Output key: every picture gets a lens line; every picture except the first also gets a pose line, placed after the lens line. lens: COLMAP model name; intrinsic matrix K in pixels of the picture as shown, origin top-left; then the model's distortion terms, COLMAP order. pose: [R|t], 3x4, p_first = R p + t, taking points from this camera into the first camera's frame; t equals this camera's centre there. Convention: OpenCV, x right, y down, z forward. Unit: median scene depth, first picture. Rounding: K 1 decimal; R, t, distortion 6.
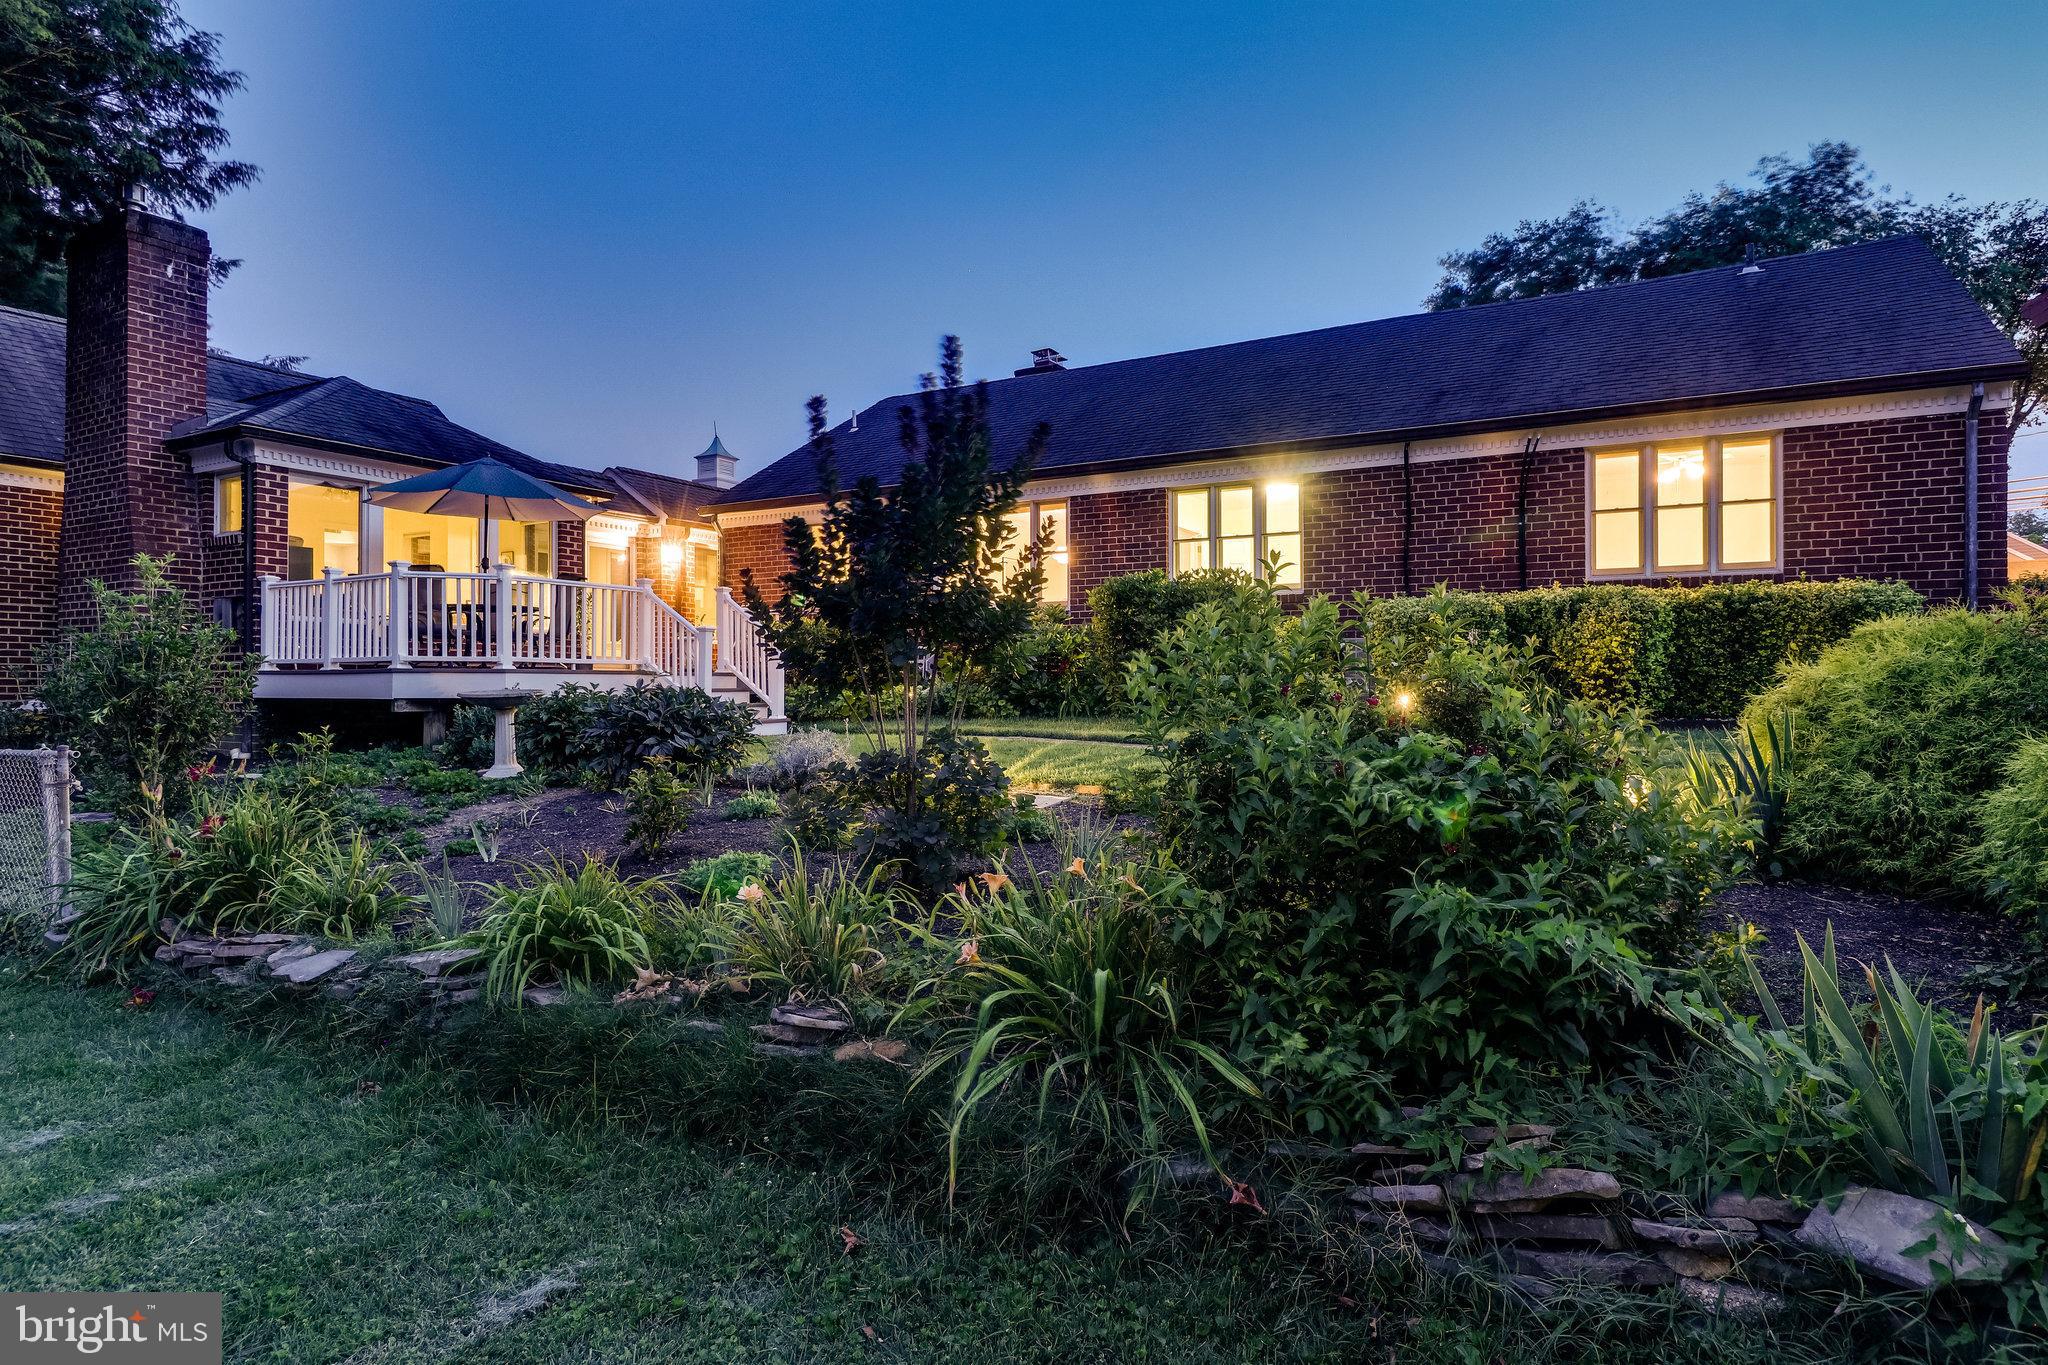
lens RADIAL K [[1109.5, 0, 1009.8], [0, 1109.5, 677.0], [0, 0, 1]] dist [0.005564, -0.010334]
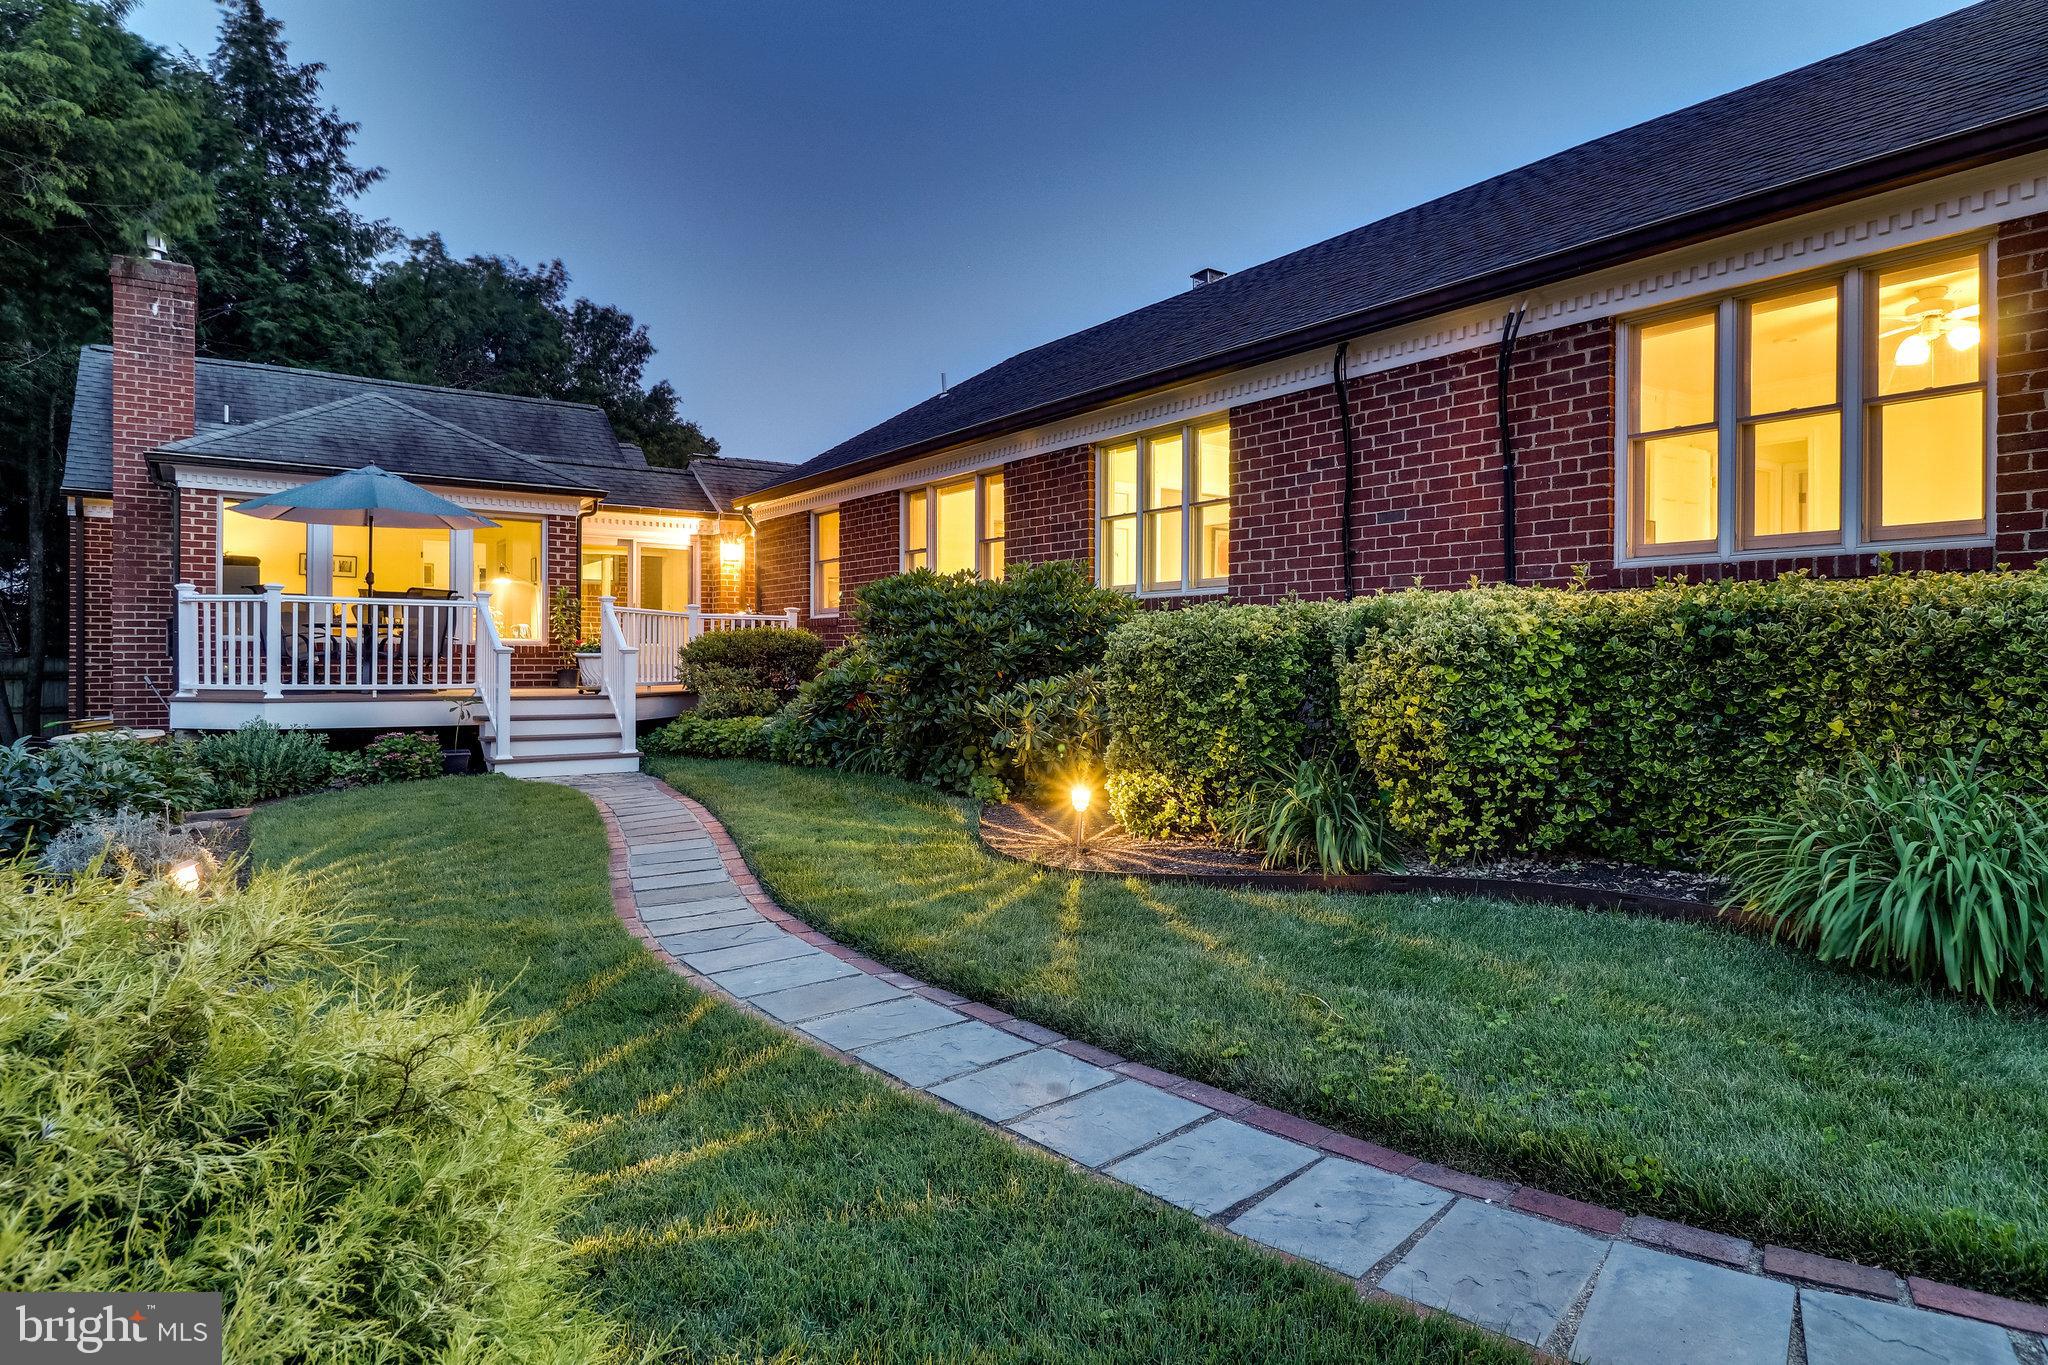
lens RADIAL K [[1148.4, 0, 1028.4], [0, 1148.4, 668.3], [0, 0, 1]] dist [0.003558, -0.013207]
pose [[0.909769, 0.008291, -0.415032, 0.467748], [-0.002779, 0.999900, 0.013884, -0.043097], [0.415106, -0.011478, 0.909701, 0.361867]]
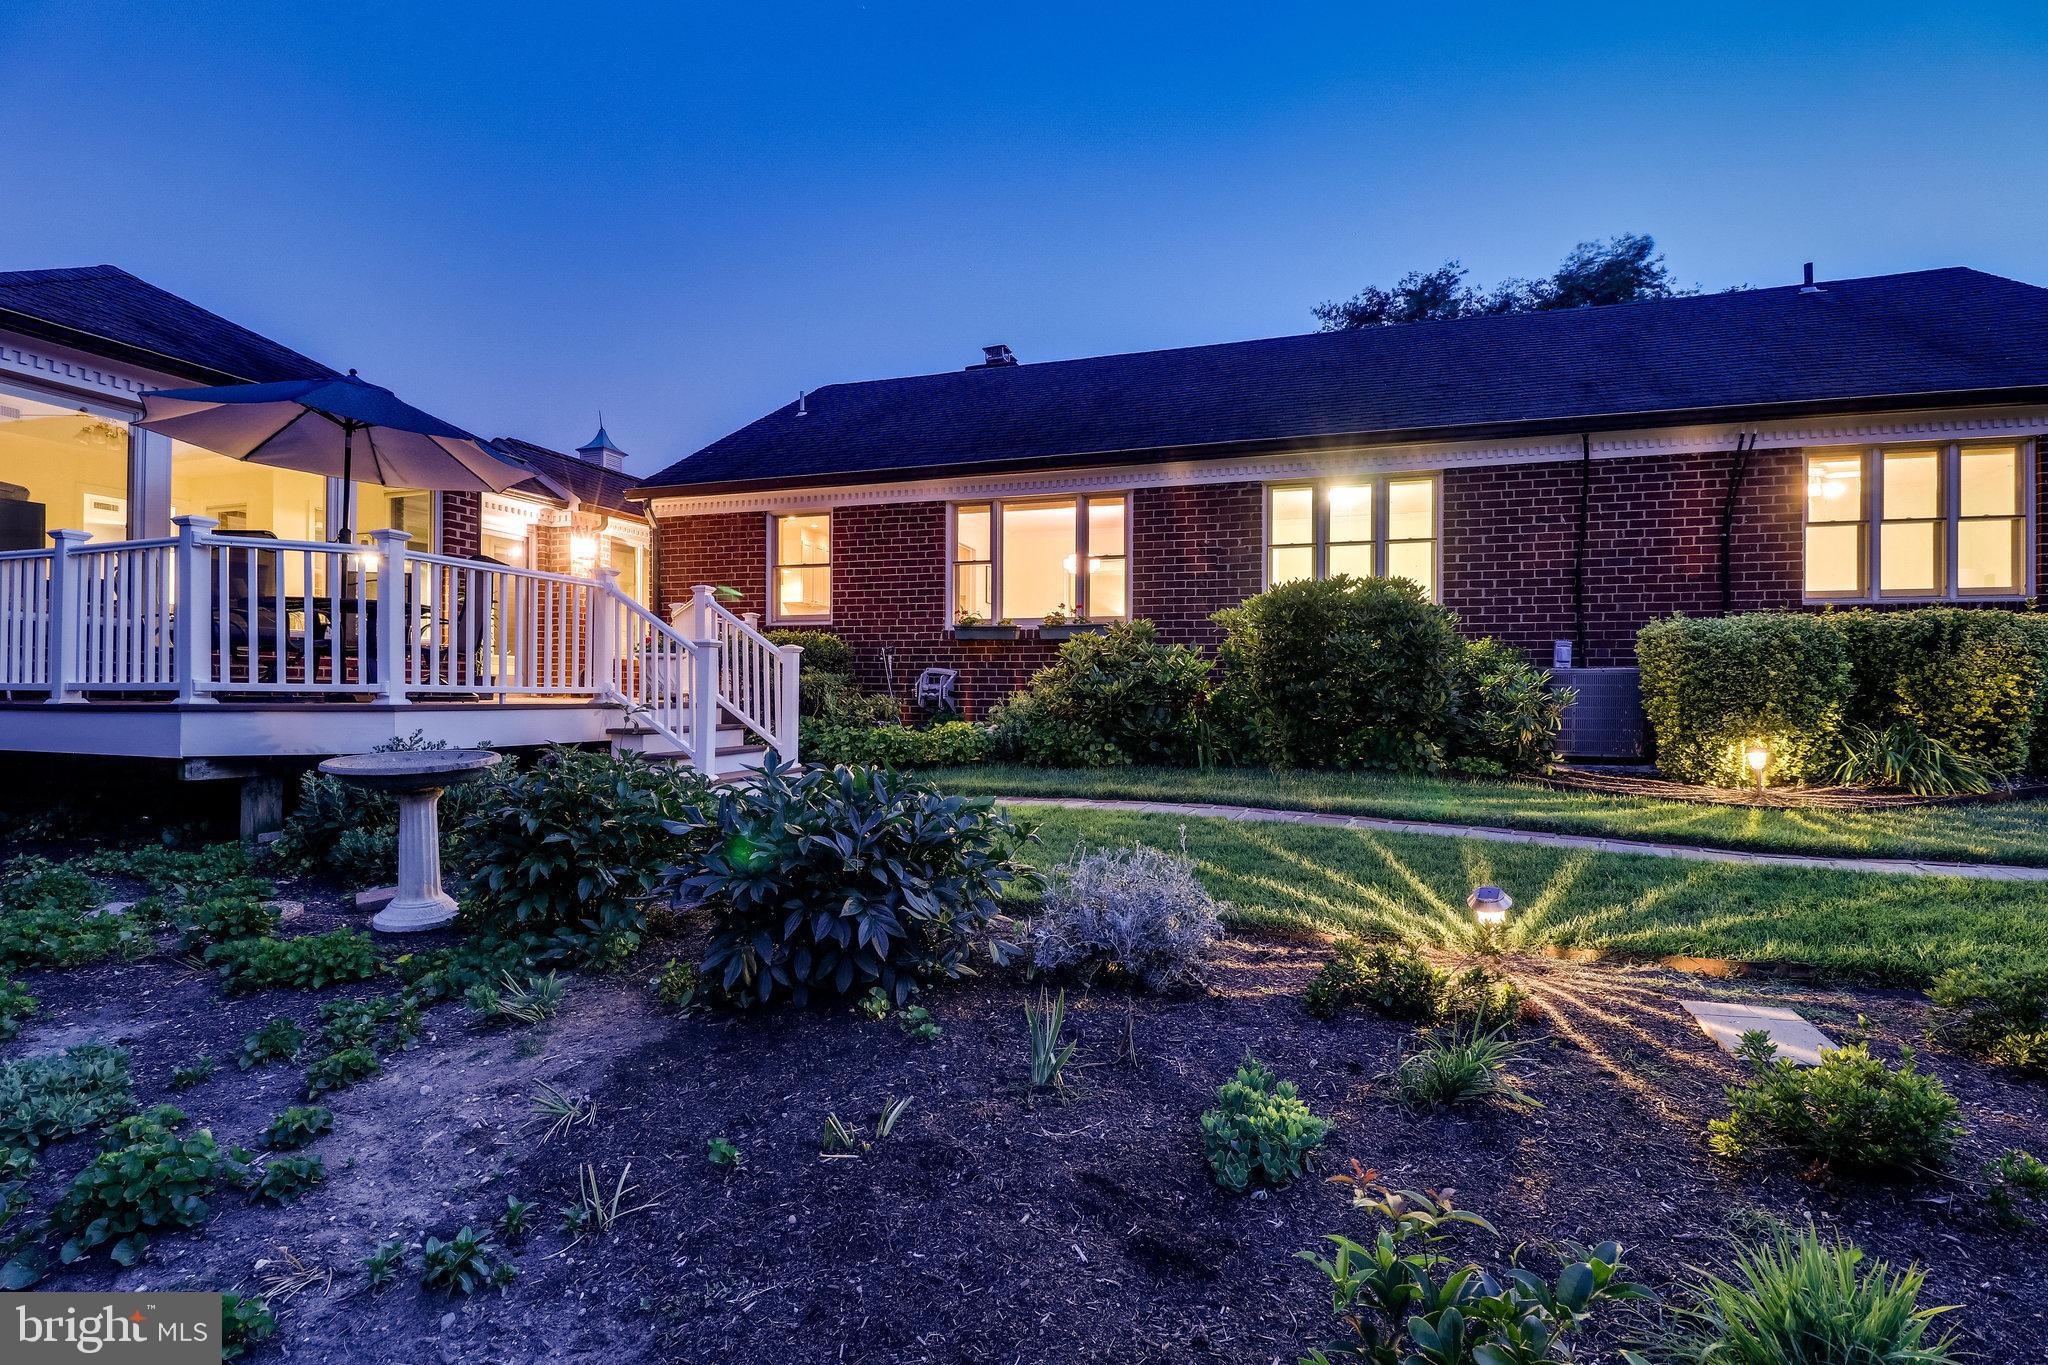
lens RADIAL K [[958.6, 0, 1015.8], [0, 958.6, 693.6], [0, 0, 1]] dist [-0.000724, -0.010740]
pose [[0.979382, 0.006129, 0.201925, -0.207527], [-0.007322, 0.999960, 0.005163, -0.016759], [-0.201885, -0.006535, 0.979387, 0.384528]]
